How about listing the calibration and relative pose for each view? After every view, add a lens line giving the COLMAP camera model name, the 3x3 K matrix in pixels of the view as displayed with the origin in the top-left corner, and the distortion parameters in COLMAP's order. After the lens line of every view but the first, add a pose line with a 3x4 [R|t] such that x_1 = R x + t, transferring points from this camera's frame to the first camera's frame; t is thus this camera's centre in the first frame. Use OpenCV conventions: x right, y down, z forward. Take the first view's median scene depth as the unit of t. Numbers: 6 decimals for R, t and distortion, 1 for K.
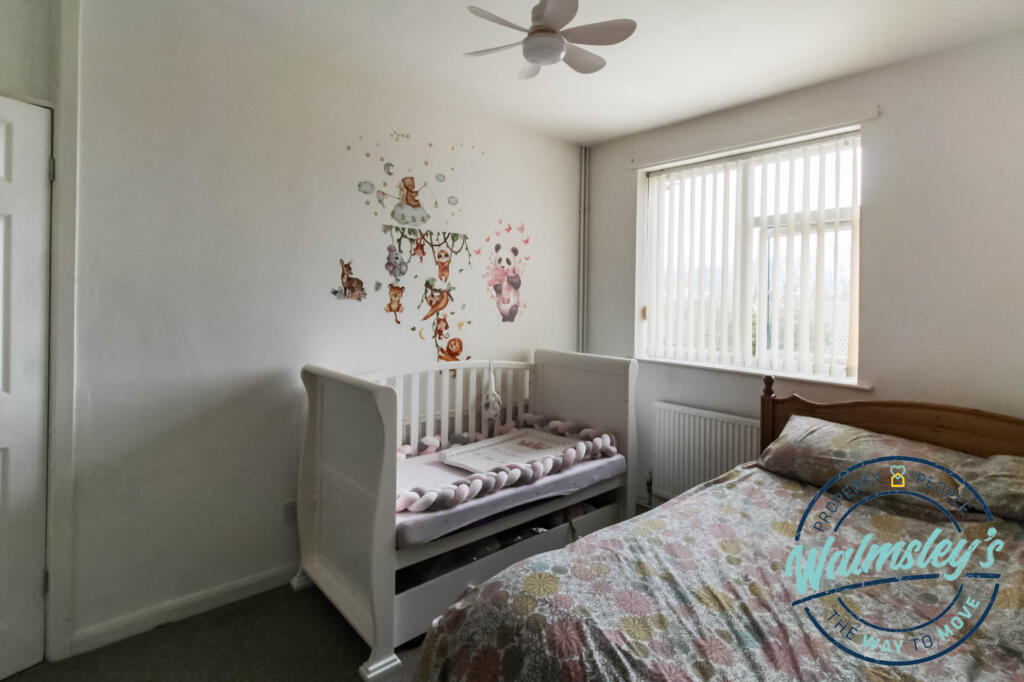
lens RADIAL K [[497.9, 0, 514.1], [0, 497.9, 310.4], [0, 0, 1]] dist [0.010455, -0.000980]
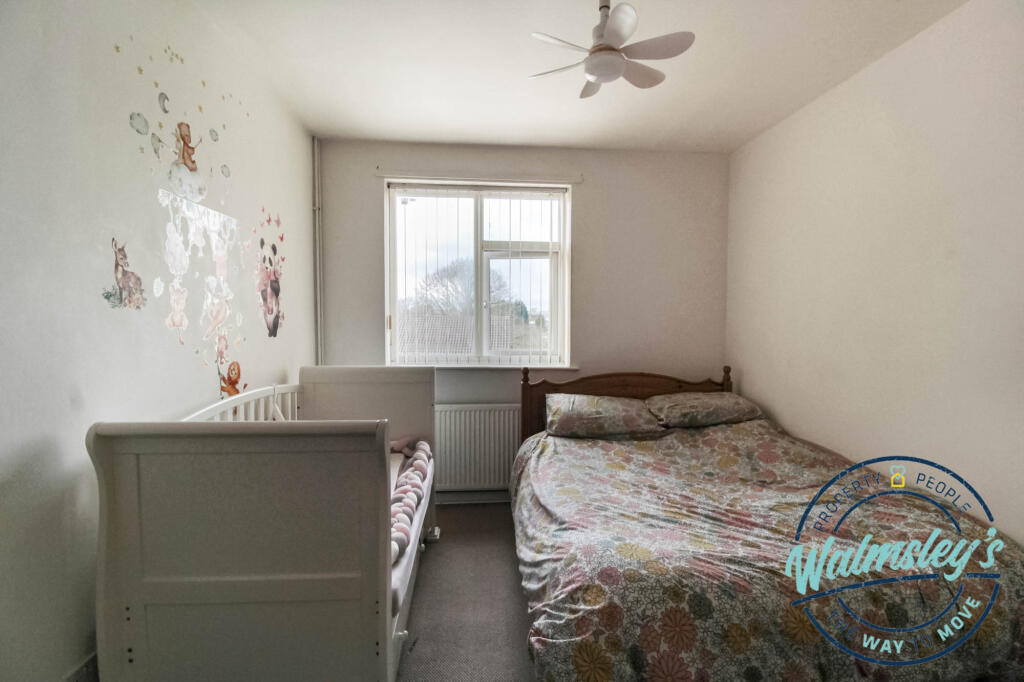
lens RADIAL K [[477.3, 0, 512.0], [0, 477.3, 341.0], [0, 0, 1]] dist [0.002056, -0.000956]
pose [[0.612367, -0.053781, 0.788742, -0.480009], [0.021593, 0.998449, 0.051315, -0.001835], [-0.790279, -0.014392, 0.612579, 0.273371]]
